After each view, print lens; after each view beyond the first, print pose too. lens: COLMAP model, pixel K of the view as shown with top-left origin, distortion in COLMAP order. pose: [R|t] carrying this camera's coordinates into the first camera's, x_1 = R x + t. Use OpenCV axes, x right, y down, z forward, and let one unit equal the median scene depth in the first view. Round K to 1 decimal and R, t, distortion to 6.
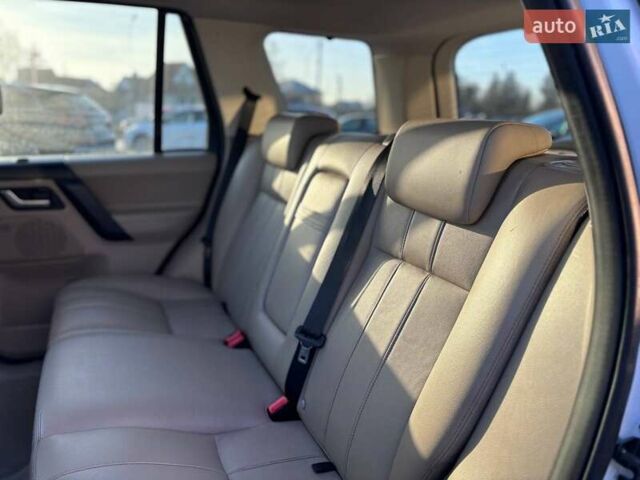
lens RADIAL K [[479.8, 0, 322.9], [0, 479.8, 241.1], [0, 0, 1]] dist [0.062446, -0.061513]
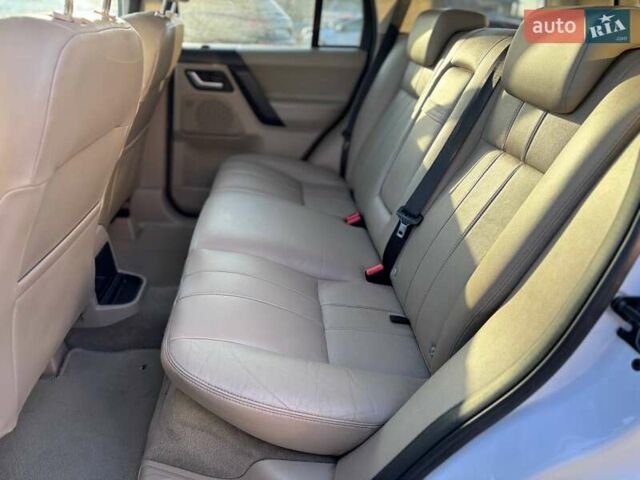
lens RADIAL K [[485.8, 0, 318.0], [0, 485.8, 239.5], [0, 0, 1]] dist [0.032804, -0.029057]
pose [[0.936310, 0.164058, -0.310497, 0.119969], [-0.112273, 0.977608, 0.177981, 0.068139], [0.332744, -0.131785, 0.933764, -0.117765]]
